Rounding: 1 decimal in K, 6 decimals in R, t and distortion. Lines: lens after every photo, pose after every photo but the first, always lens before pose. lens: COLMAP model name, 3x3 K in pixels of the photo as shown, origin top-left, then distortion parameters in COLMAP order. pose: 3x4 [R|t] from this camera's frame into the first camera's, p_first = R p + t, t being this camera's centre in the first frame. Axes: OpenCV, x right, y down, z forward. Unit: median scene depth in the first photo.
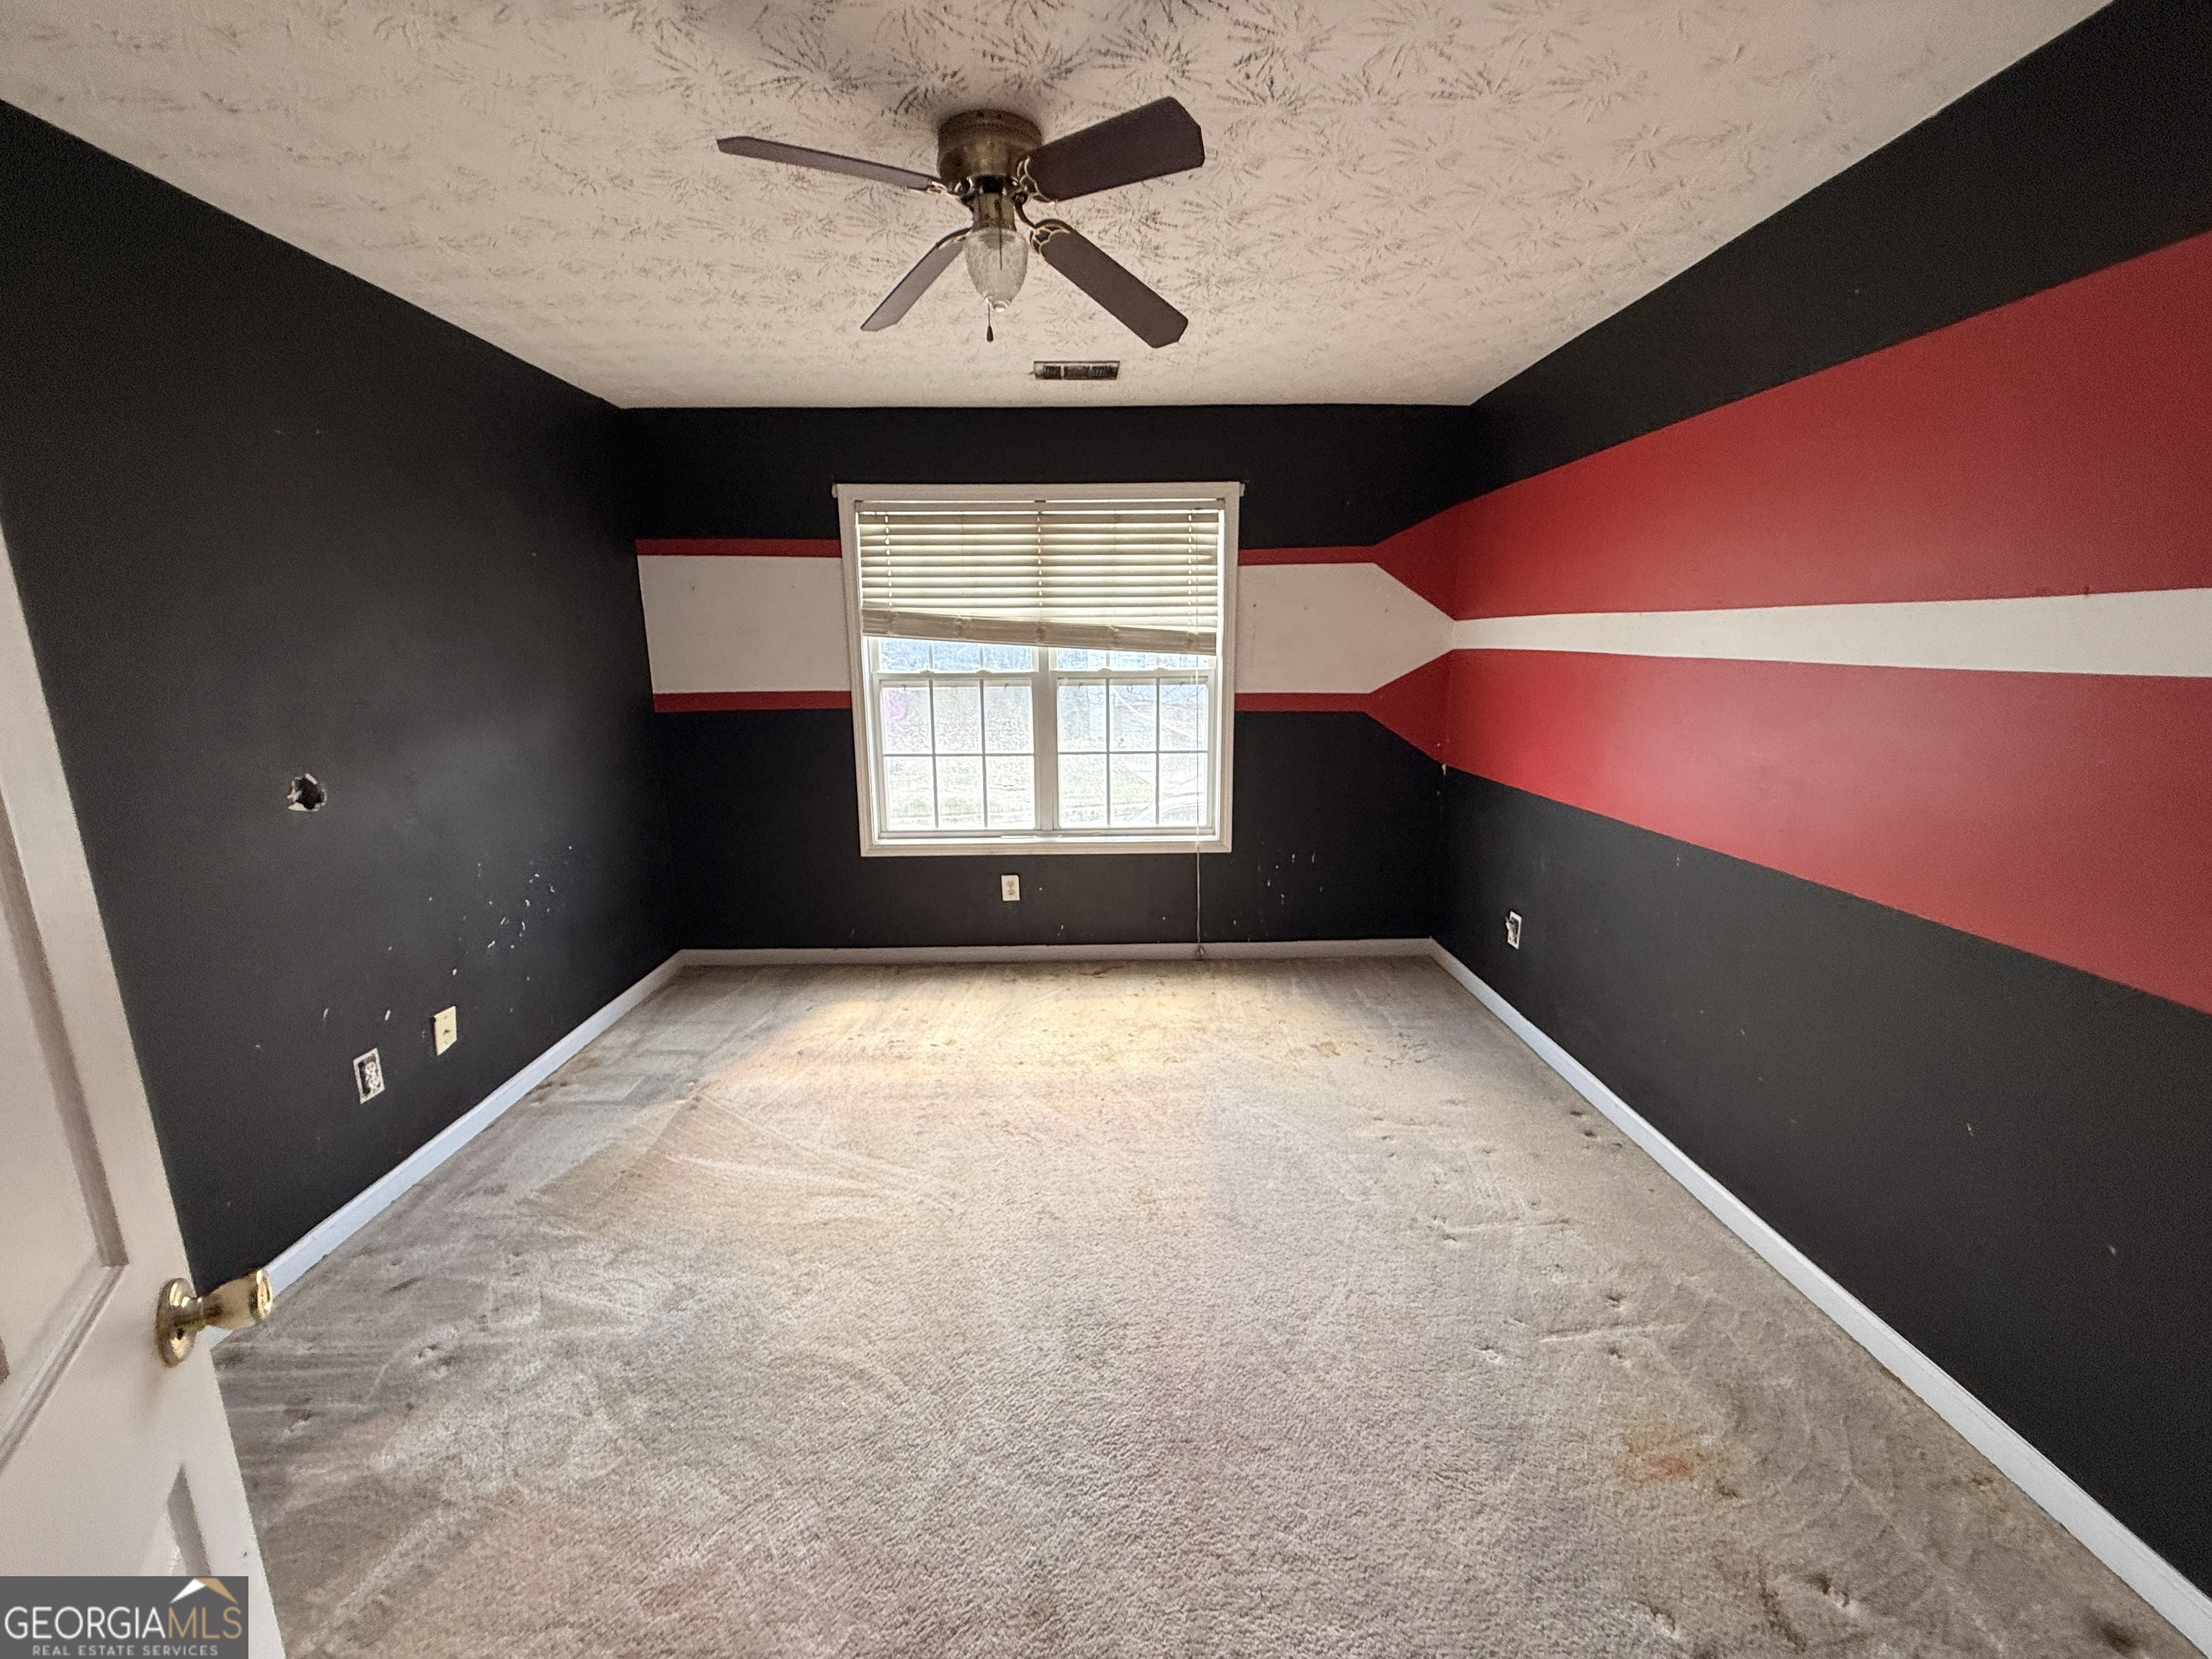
lens RADIAL K [[890.7, 0, 1106.0], [0, 890.7, 829.5], [0, 0, 1]] dist [0.000276, -0.000429]
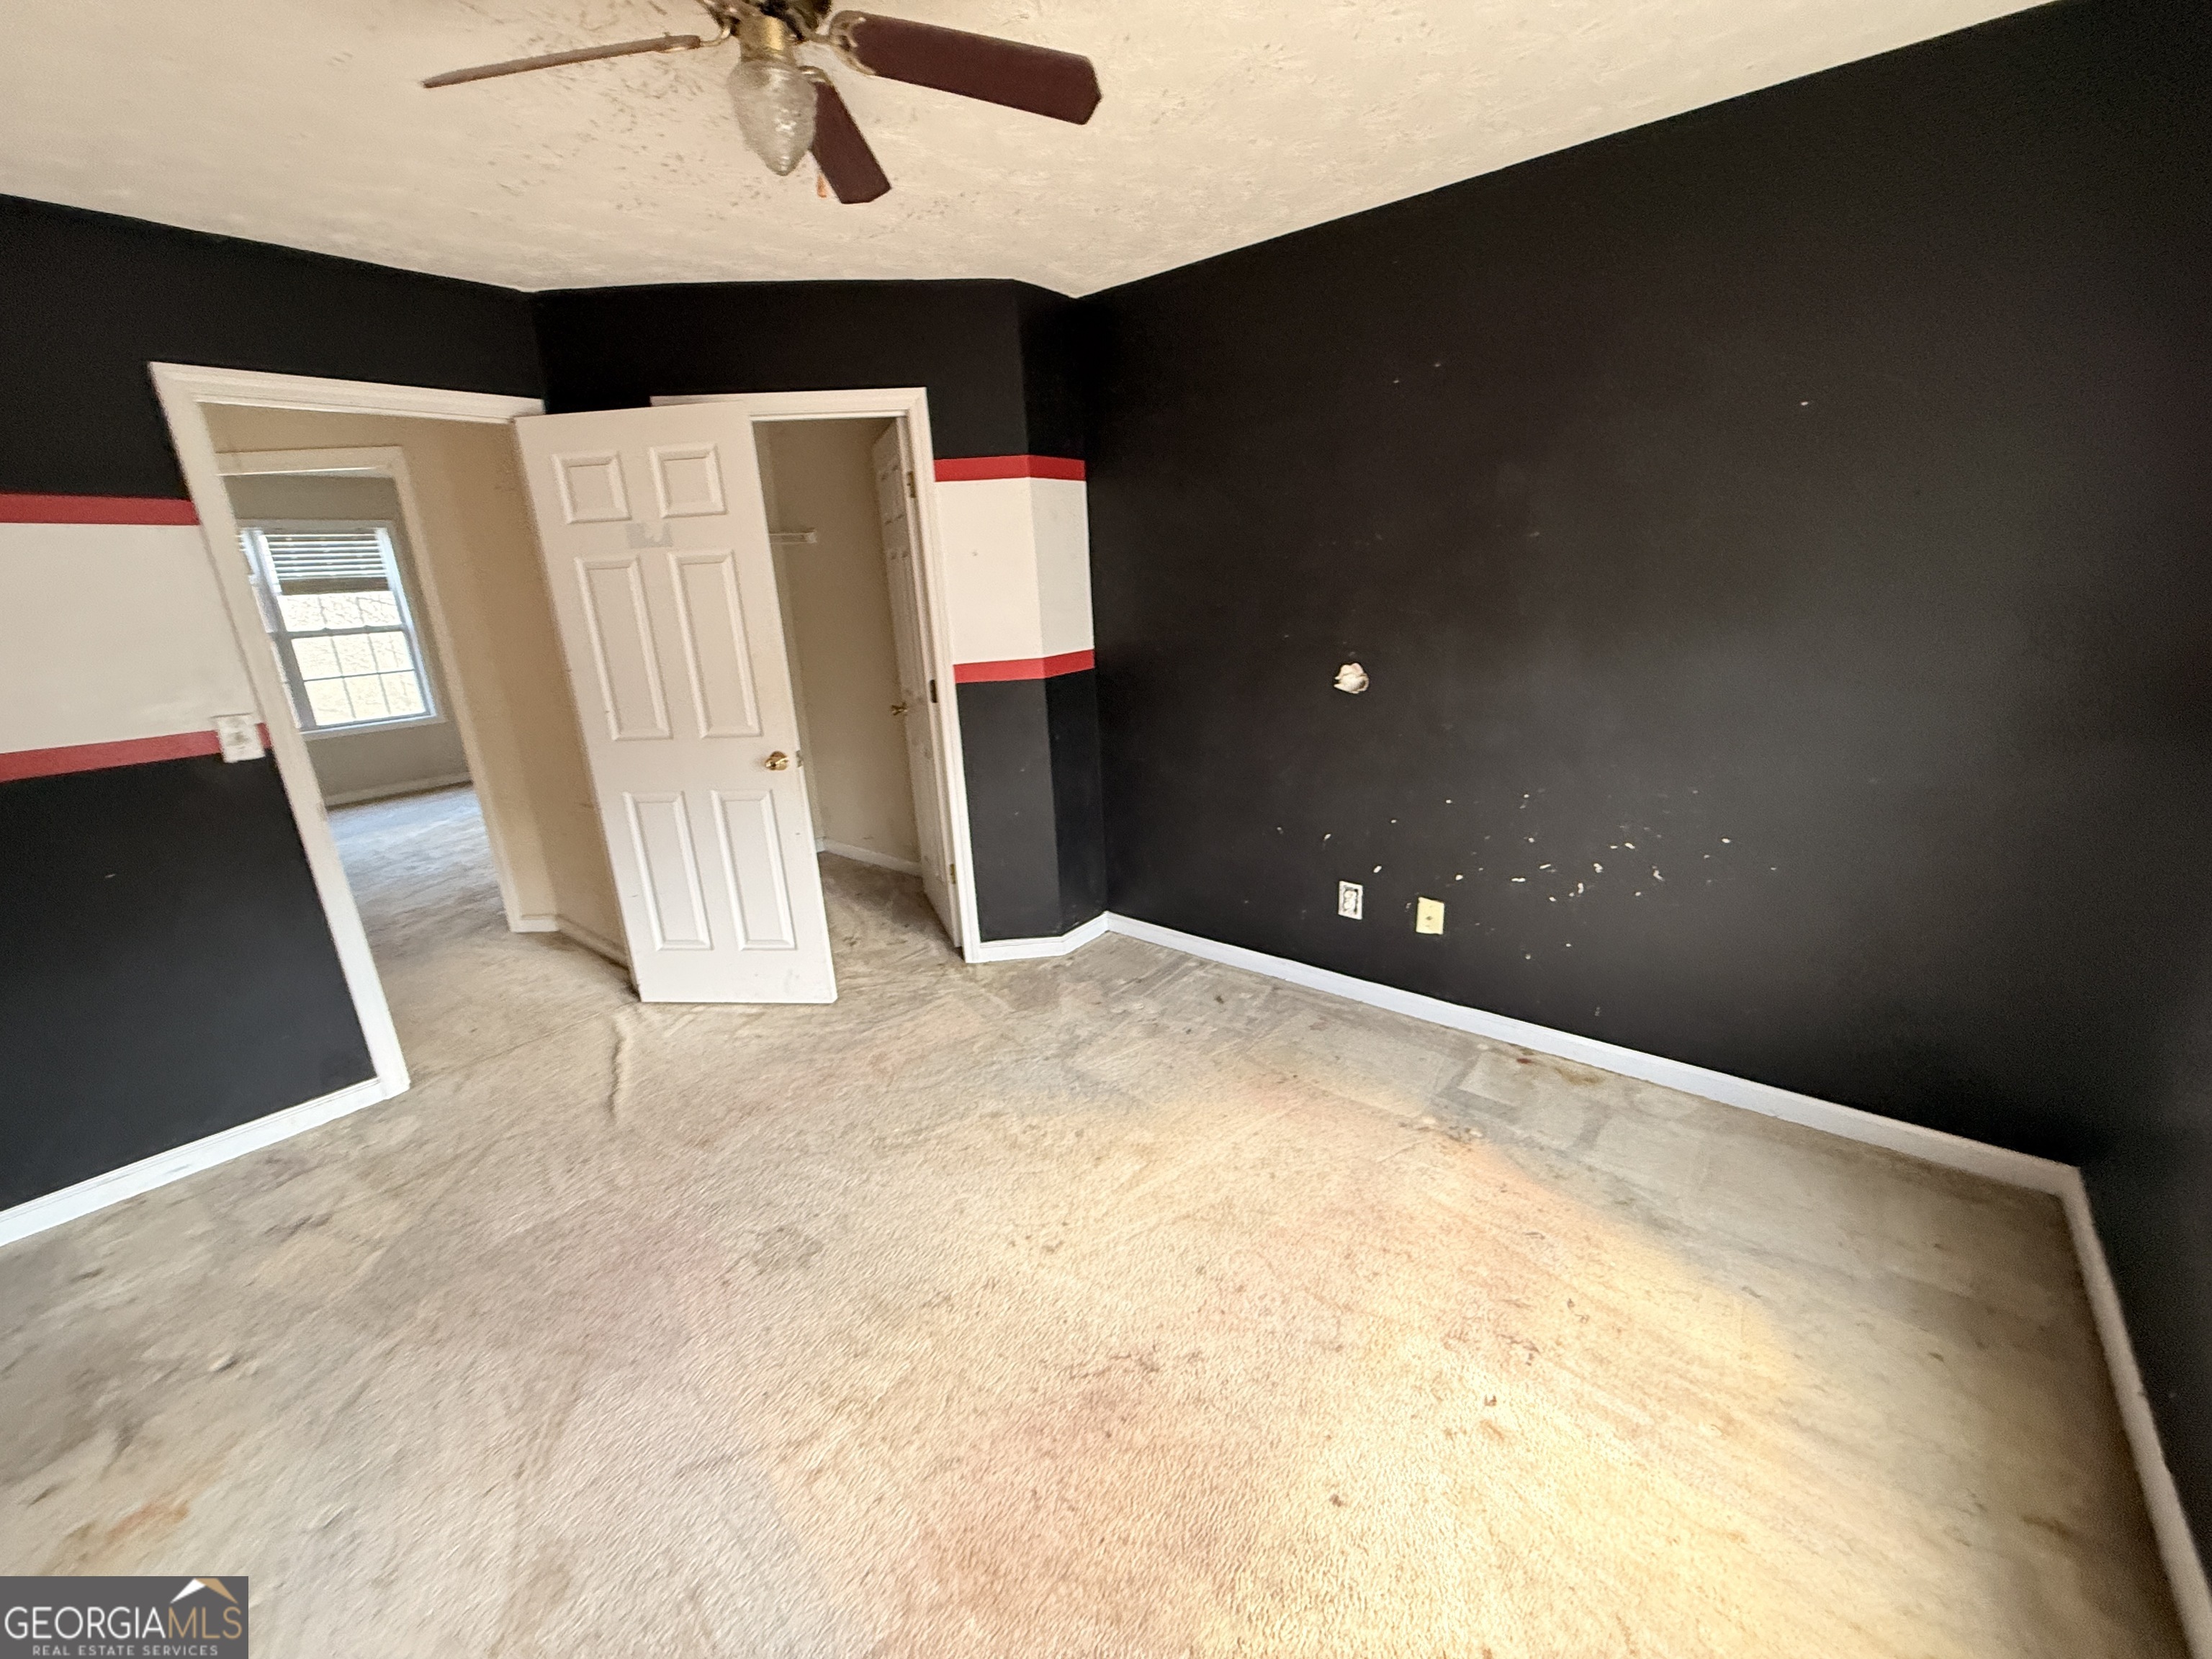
lens RADIAL K [[890.7, 0, 1106.0], [0, 890.7, 829.5], [0, 0, 1]] dist [0.000276, -0.000429]
pose [[-0.650297, 0.261460, -0.713269, 0.265095], [-0.098804, 0.901823, 0.420659, -0.283685], [0.753227, 0.344027, -0.560619, 1.224055]]
